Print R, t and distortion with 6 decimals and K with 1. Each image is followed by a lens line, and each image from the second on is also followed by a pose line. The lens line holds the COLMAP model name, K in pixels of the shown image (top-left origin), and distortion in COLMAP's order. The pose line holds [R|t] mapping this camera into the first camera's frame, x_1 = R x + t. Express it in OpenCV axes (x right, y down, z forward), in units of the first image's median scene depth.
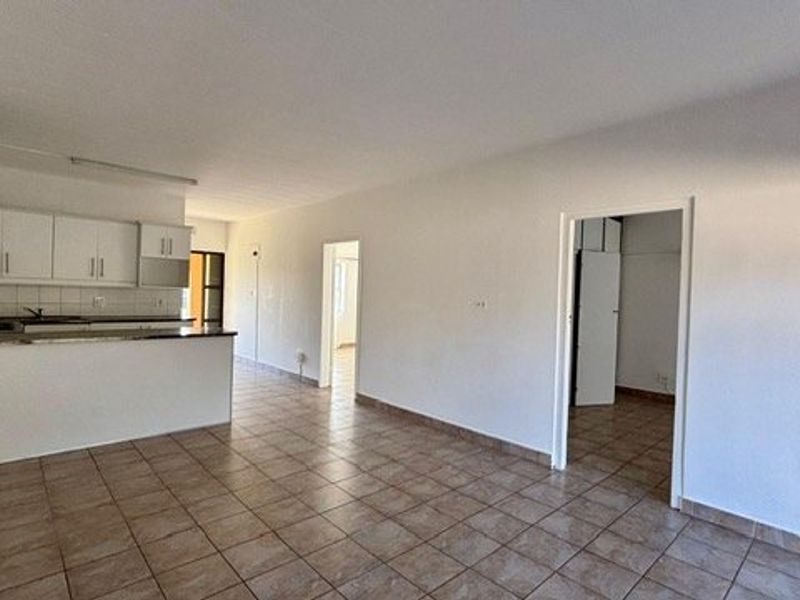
lens RADIAL K [[419.0, 0, 392.9], [0, 419.0, 306.9], [0, 0, 1]] dist [0.007210, -0.003439]
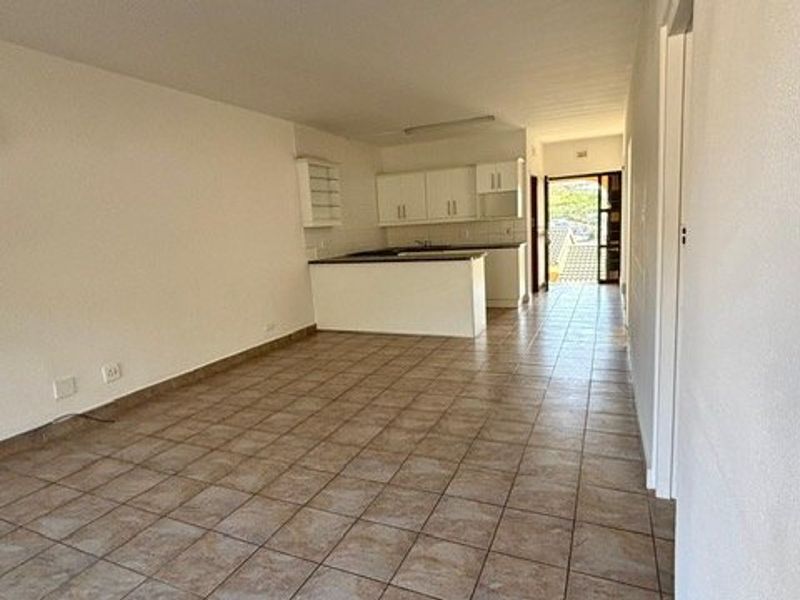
lens RADIAL K [[446.9, 0, 405.4], [0, 446.9, 304.9], [0, 0, 1]] dist [0.000390, -0.002778]
pose [[0.398793, 0.094249, -0.912185, 0.832215], [0.045374, 0.991458, 0.122276, 0.046529], [0.915918, -0.090152, 0.391110, 0.506227]]
